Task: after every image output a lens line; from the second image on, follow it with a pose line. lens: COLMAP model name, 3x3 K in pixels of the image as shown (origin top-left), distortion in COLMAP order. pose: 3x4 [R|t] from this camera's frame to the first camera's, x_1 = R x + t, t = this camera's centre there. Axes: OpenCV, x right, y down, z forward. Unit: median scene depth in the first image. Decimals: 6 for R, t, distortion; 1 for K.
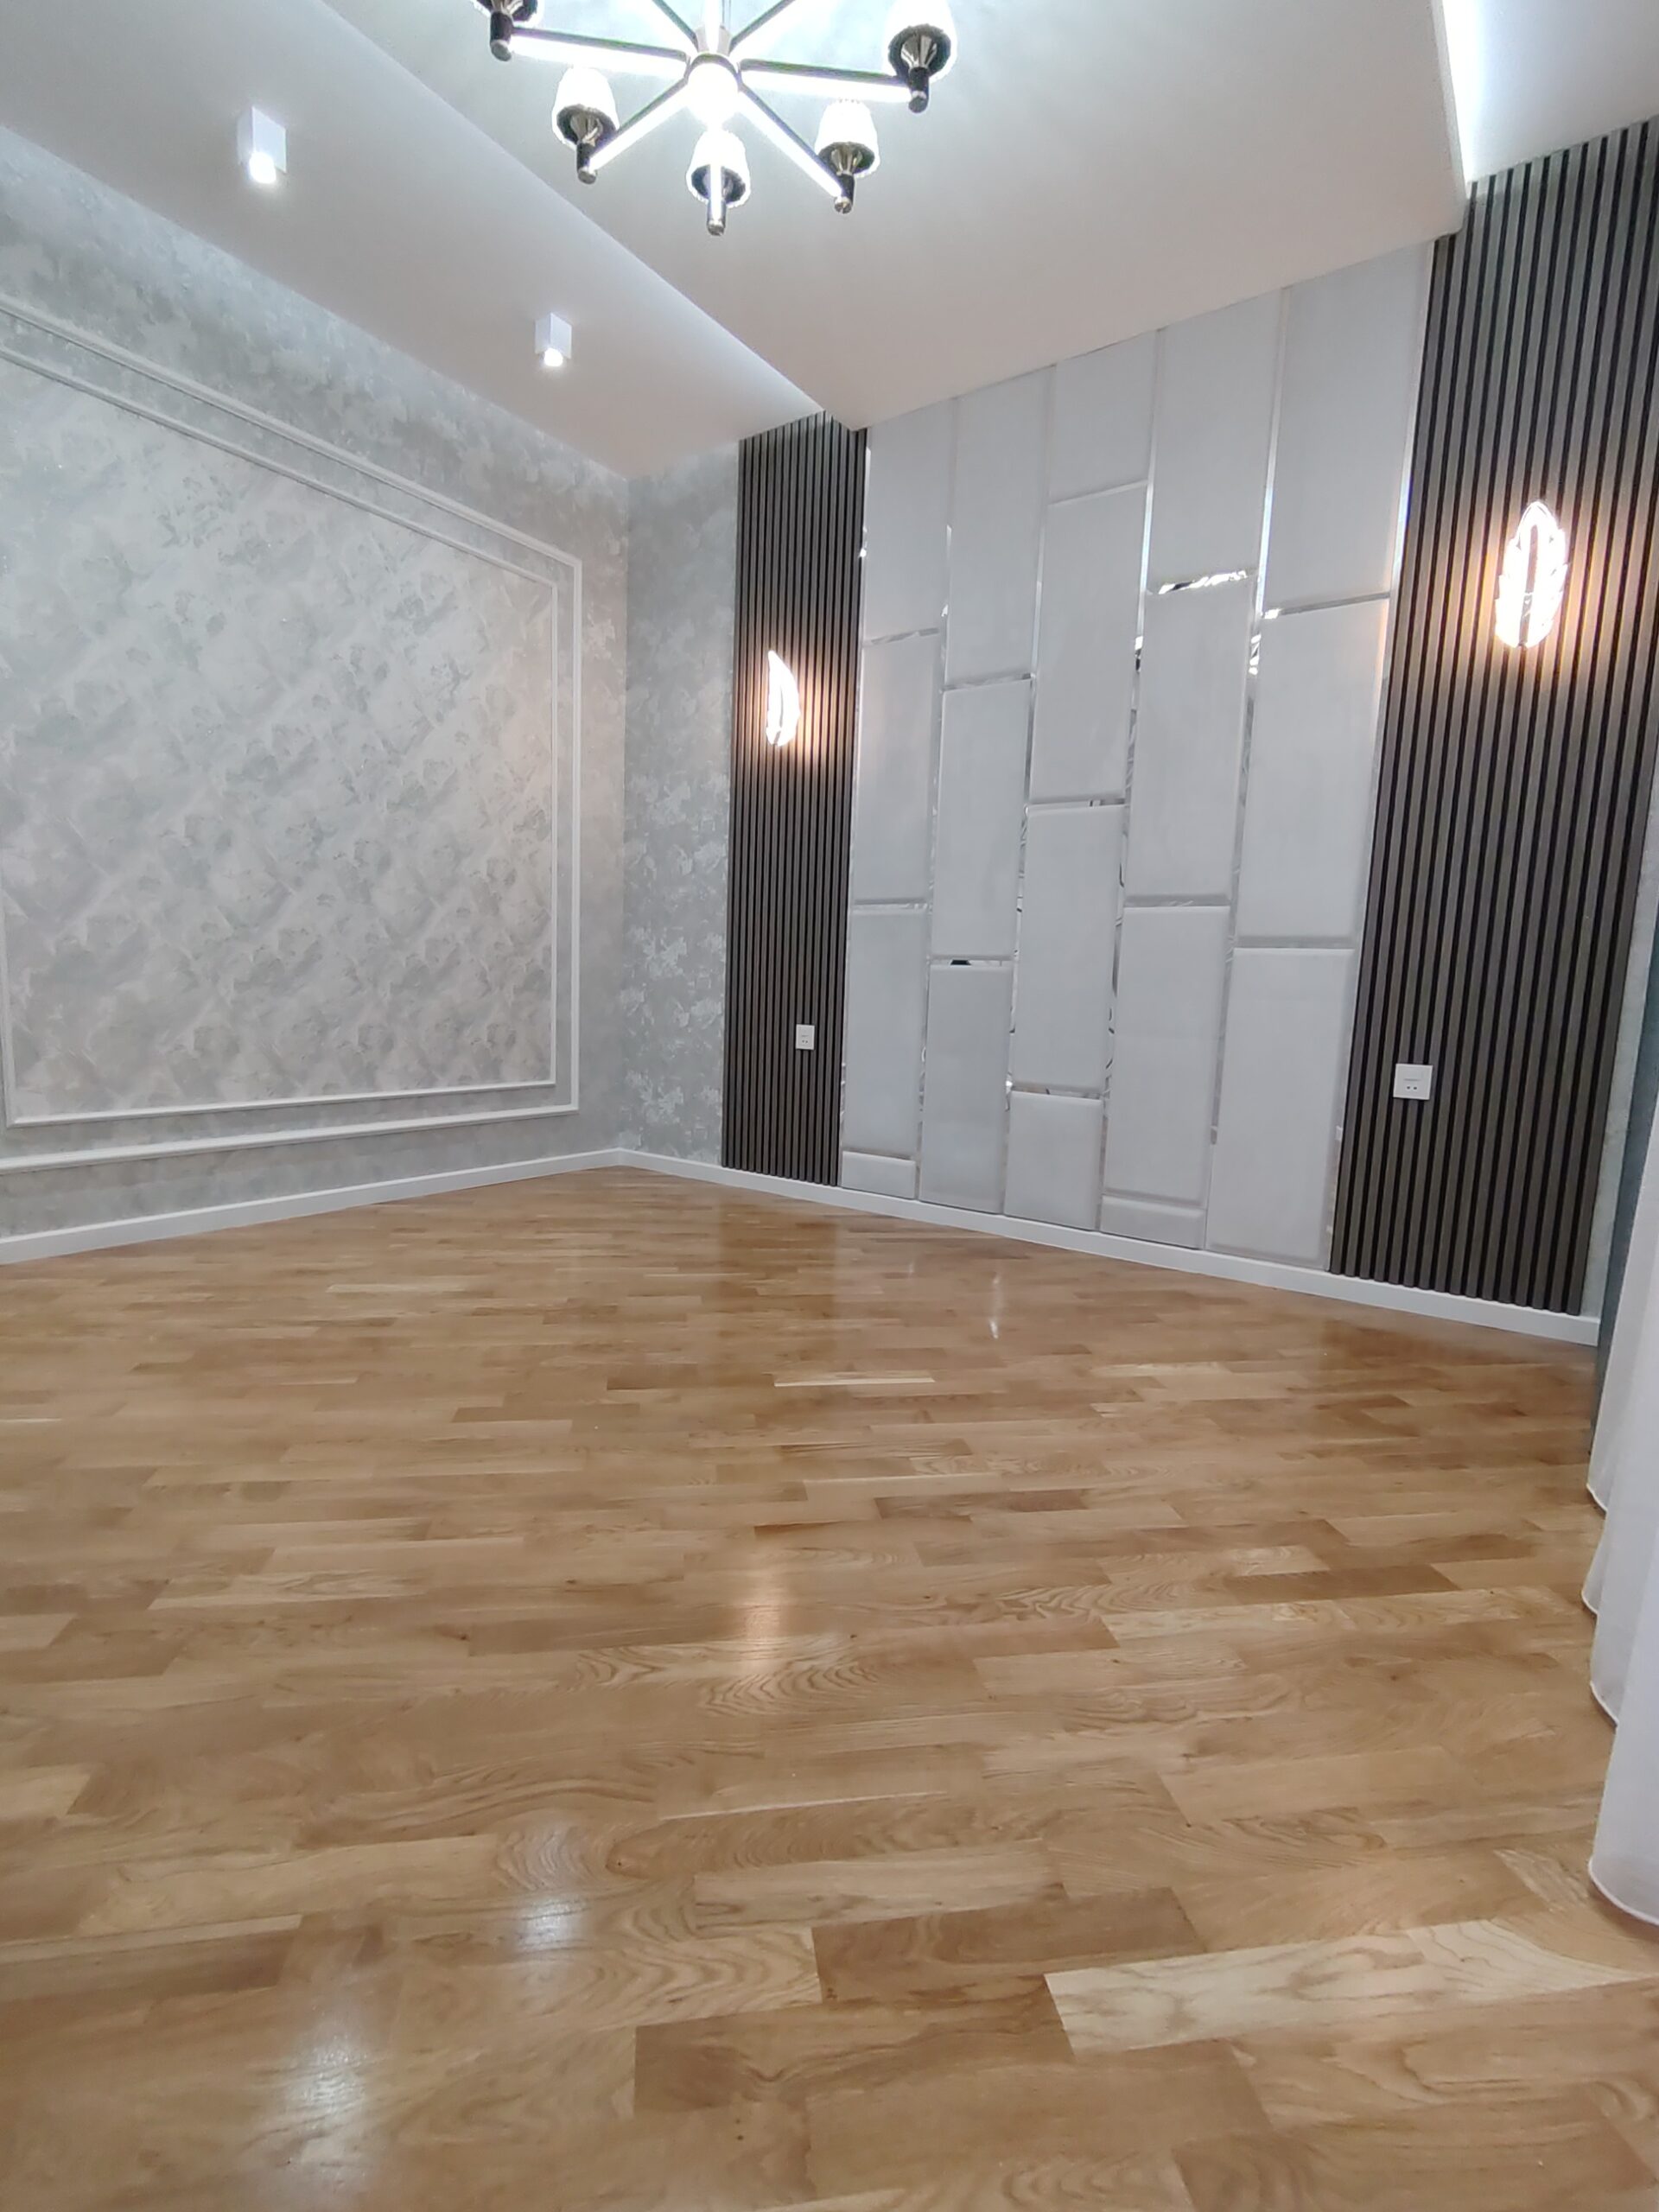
lens RADIAL K [[1050.8, 0, 828.6], [0, 1050.8, 1116.4], [0, 0, 1]] dist [0.003482, -0.001732]
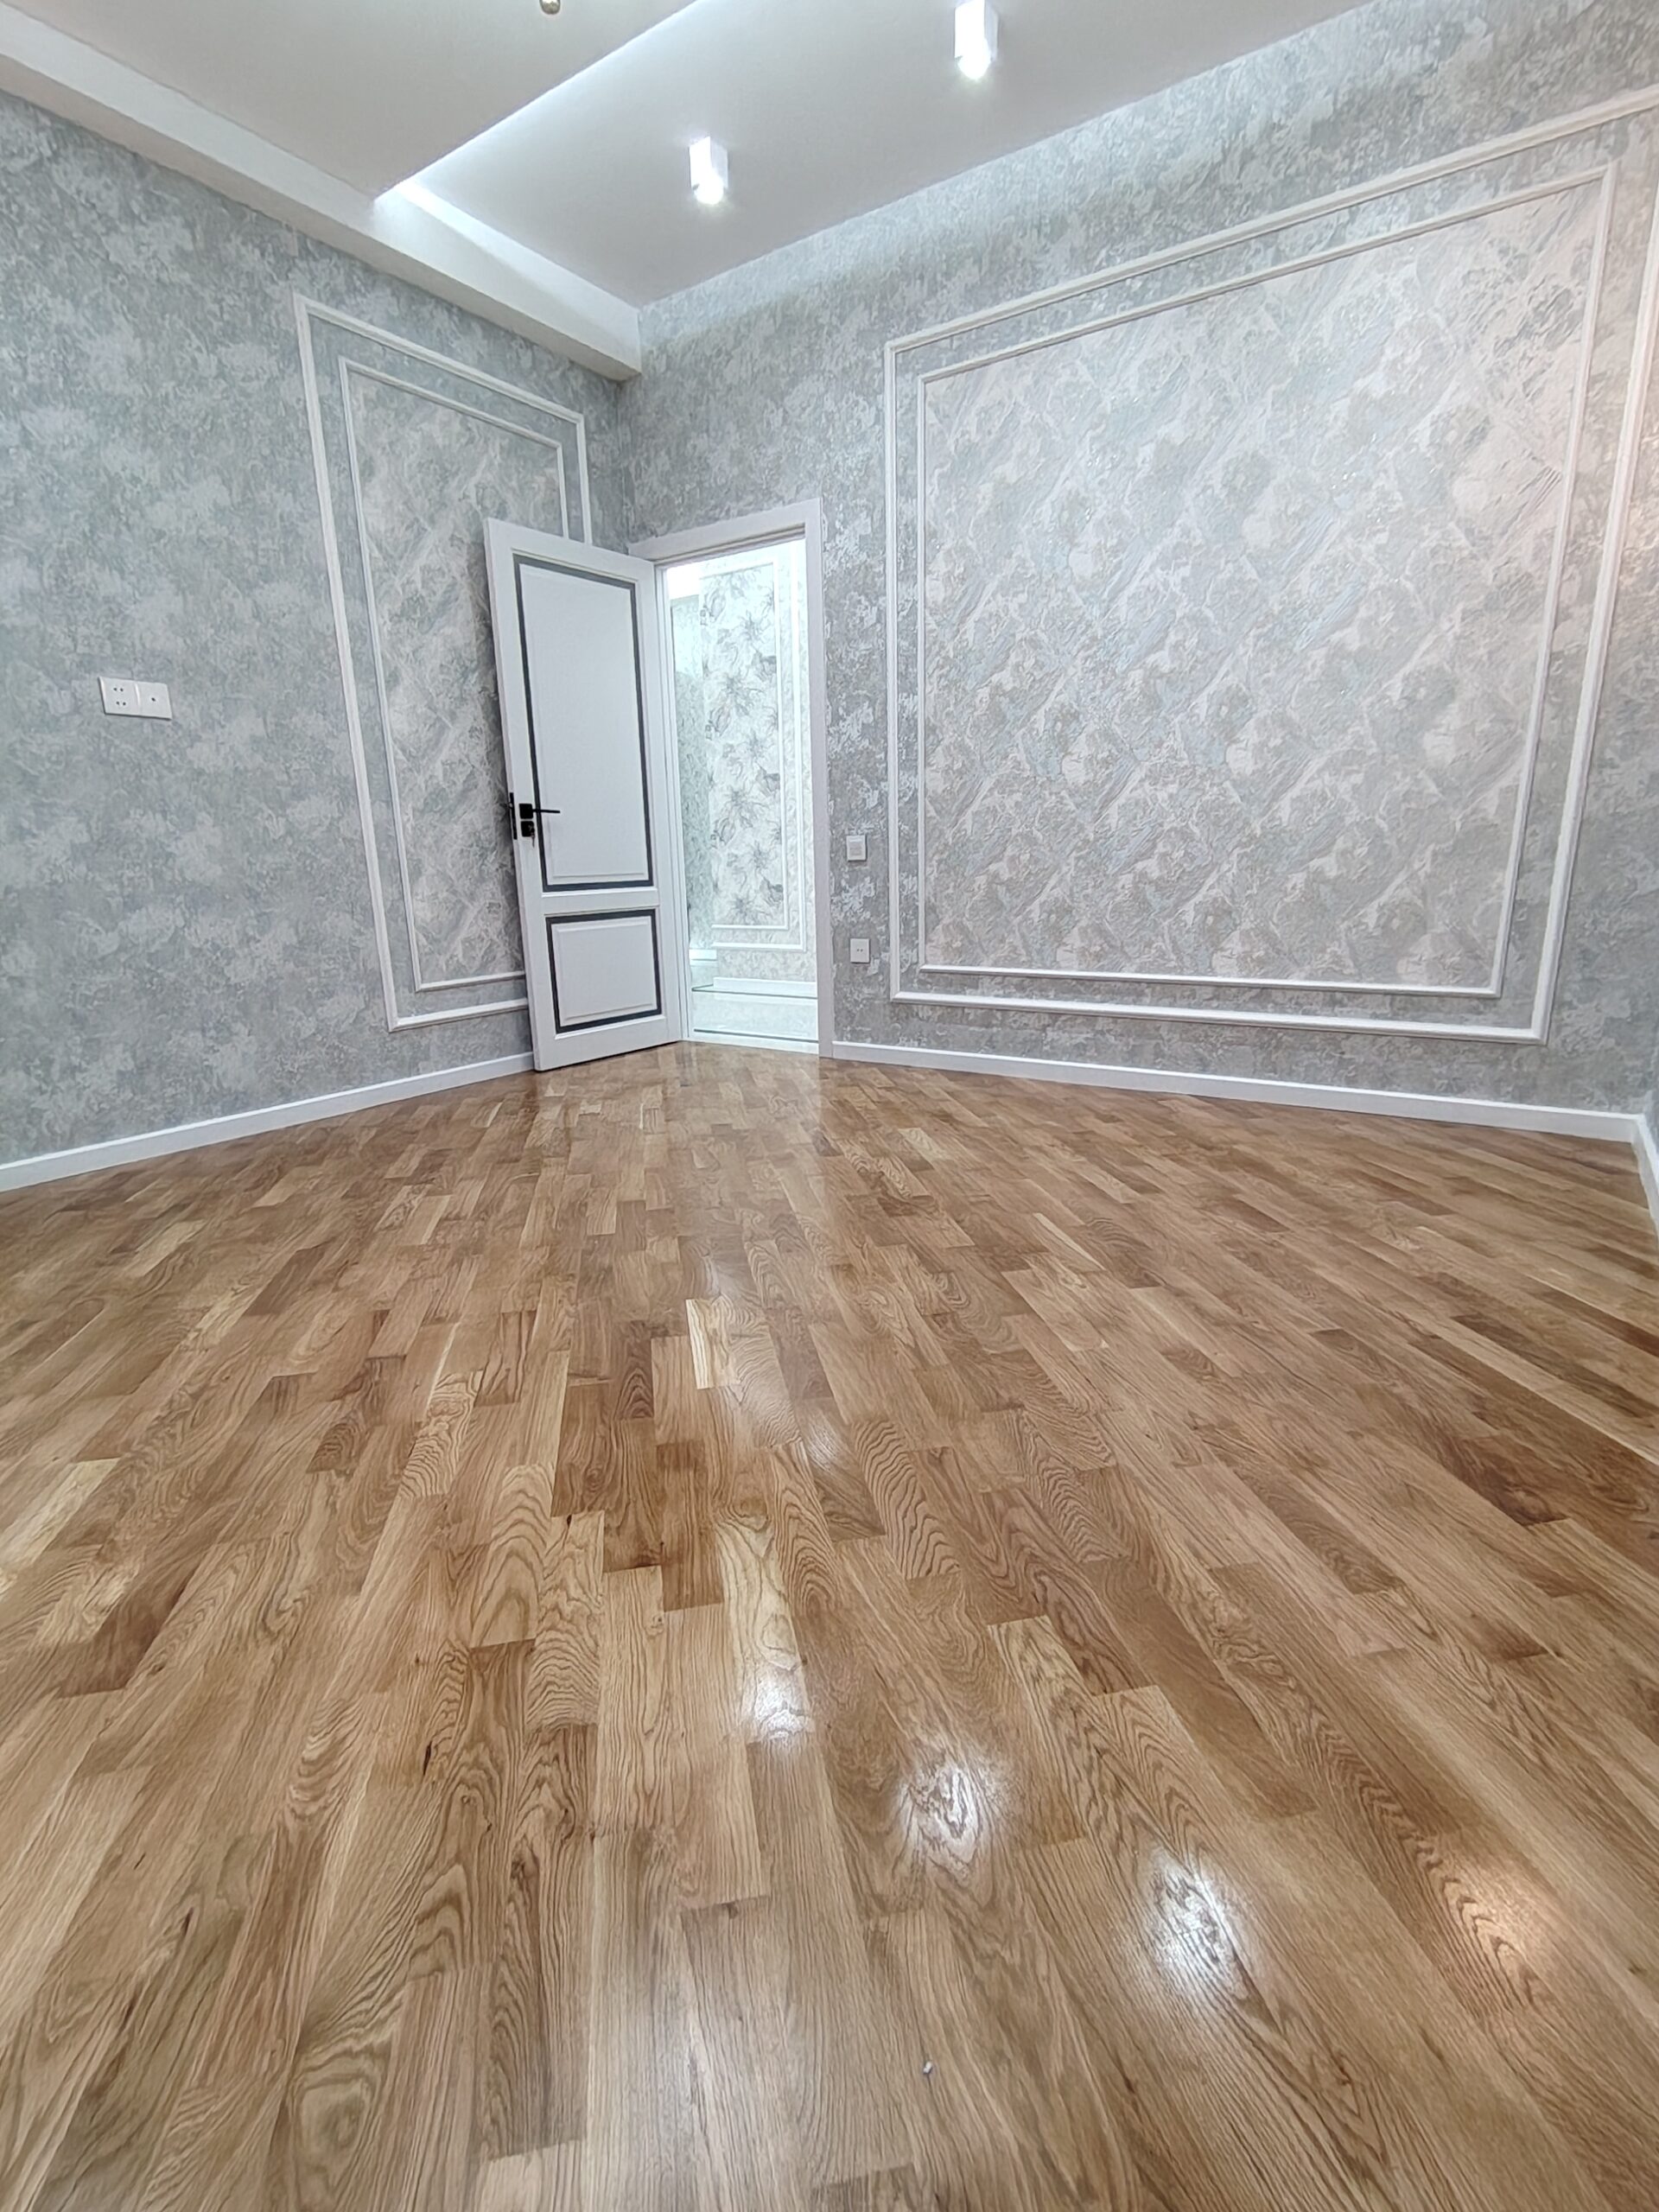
lens RADIAL K [[1050.8, 0, 828.6], [0, 1050.8, 1116.4], [0, 0, 1]] dist [0.003482, -0.001732]
pose [[0.008579, 0.211331, -0.977377, 0.637664], [-0.098814, 0.972808, 0.209475, -0.082335], [0.995069, 0.094781, 0.029228, 0.844779]]
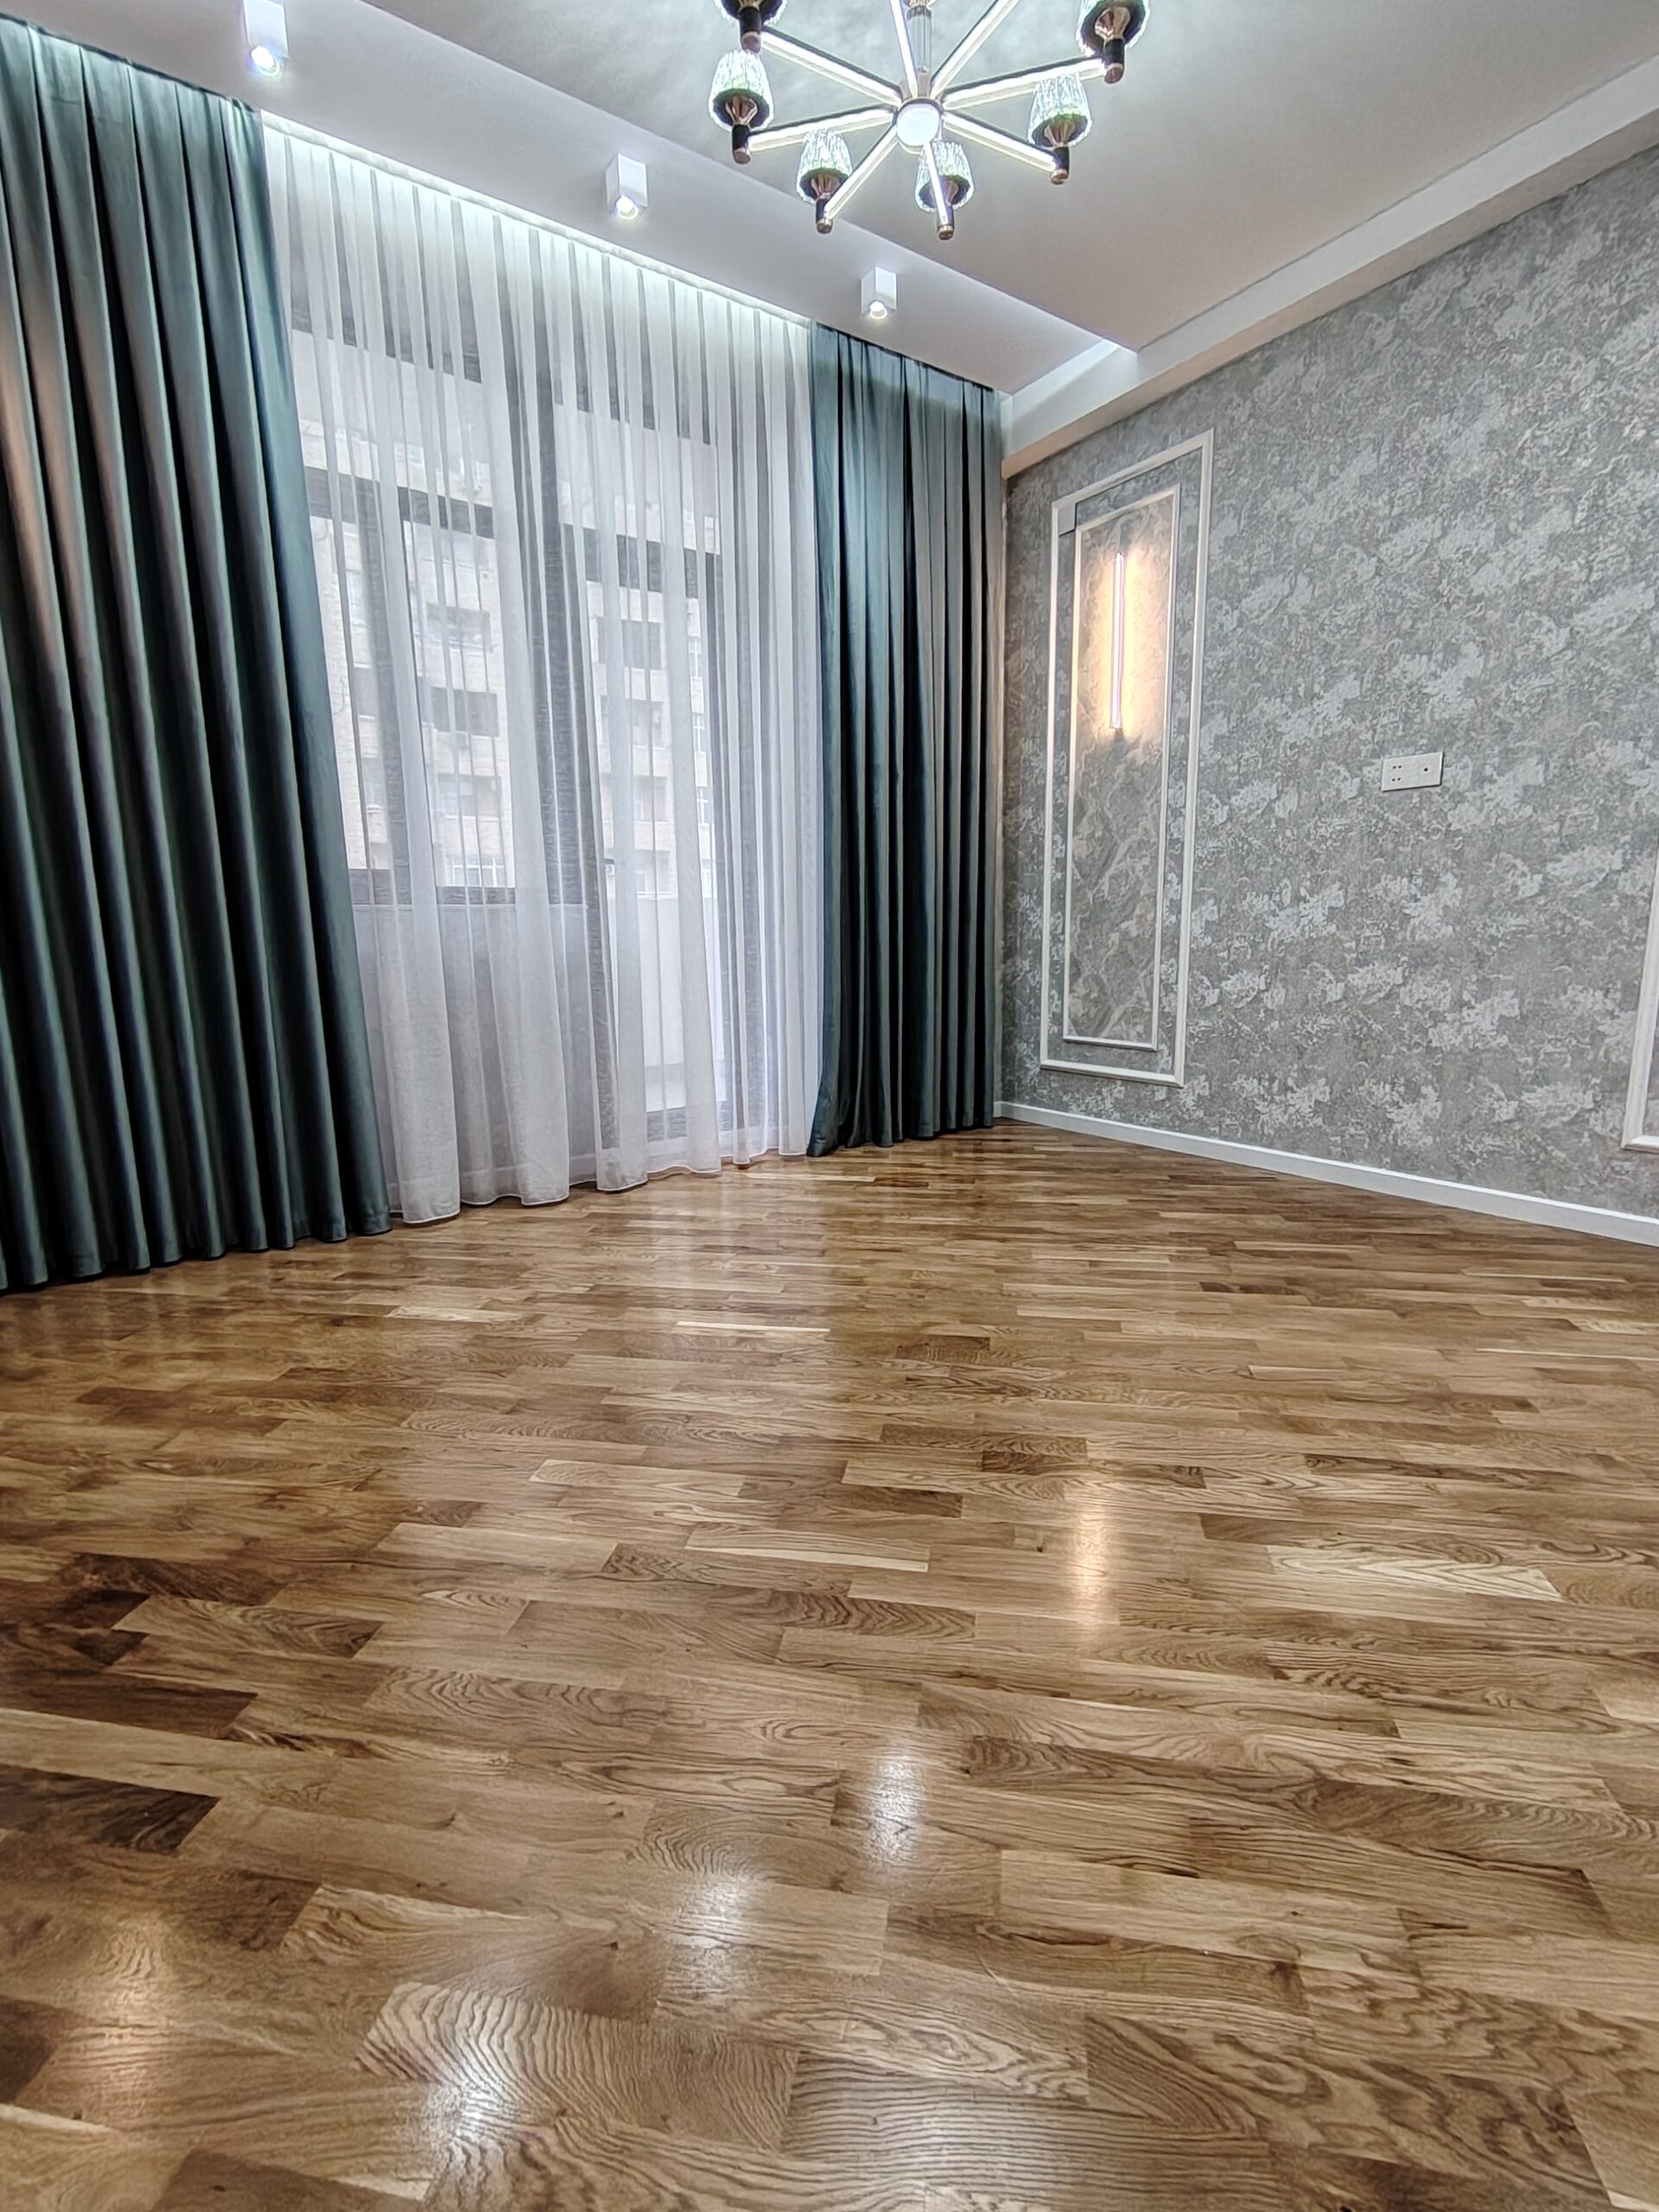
lens RADIAL K [[1006.8, 0, 792.0], [0, 1006.8, 1107.0], [0, 0, 1]] dist [-0.003754, -0.000325]
pose [[-0.929588, -0.081277, 0.359527, -0.280158], [0.033212, 0.952950, 0.301303, -0.203048], [-0.367101, 0.292028, -0.883152, 1.435346]]
